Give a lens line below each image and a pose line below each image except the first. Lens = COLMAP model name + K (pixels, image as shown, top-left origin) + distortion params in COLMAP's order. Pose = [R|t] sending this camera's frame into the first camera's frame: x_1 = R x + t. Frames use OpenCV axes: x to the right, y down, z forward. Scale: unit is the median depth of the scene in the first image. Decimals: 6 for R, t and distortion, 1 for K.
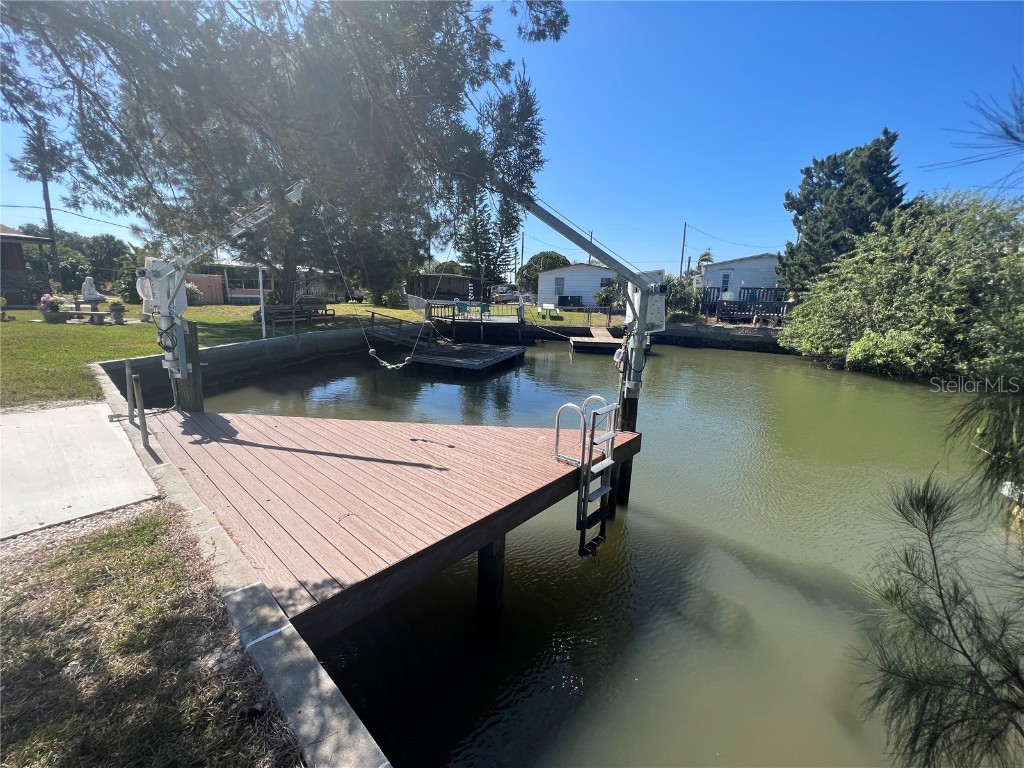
lens RADIAL K [[408.6, 0, 512.0], [0, 408.6, 384.0], [0, 0, 1]] dist [-0.000281, 0.000151]
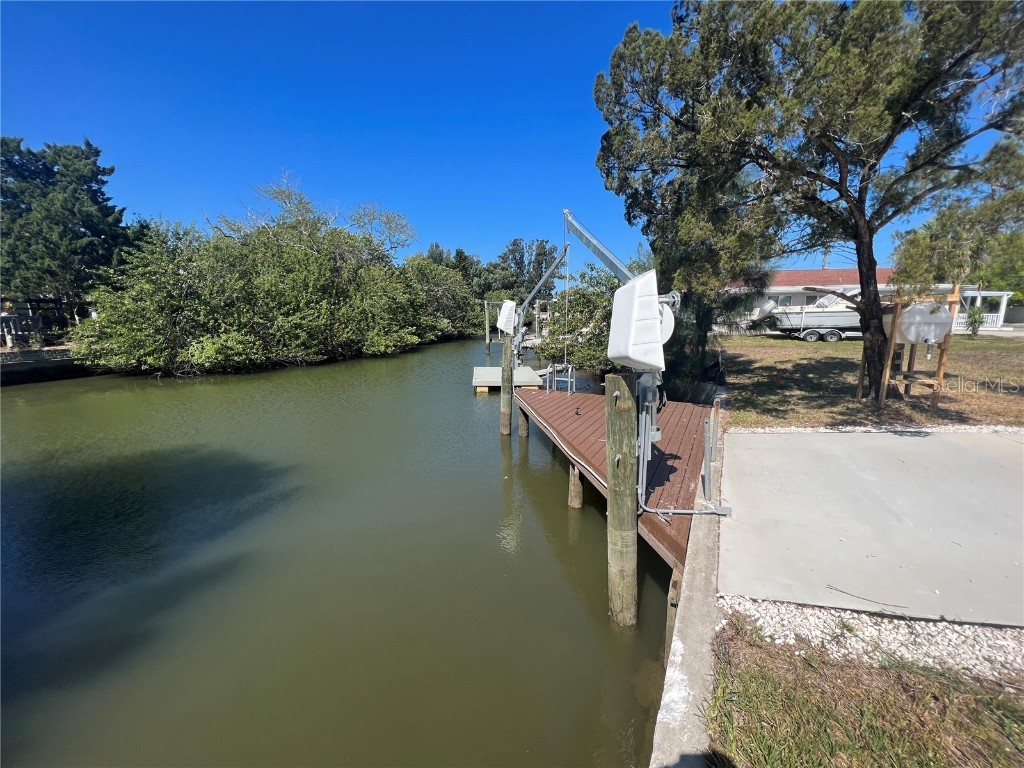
lens RADIAL K [[408.6, 0, 512.0], [0, 408.6, 384.0], [0, 0, 1]] dist [-0.000281, 0.000151]
pose [[-0.247676, -0.186859, 0.950653, -0.406185], [0.202547, 0.949556, 0.239413, -0.095087], [-0.947434, 0.251849, -0.197334, 0.386830]]
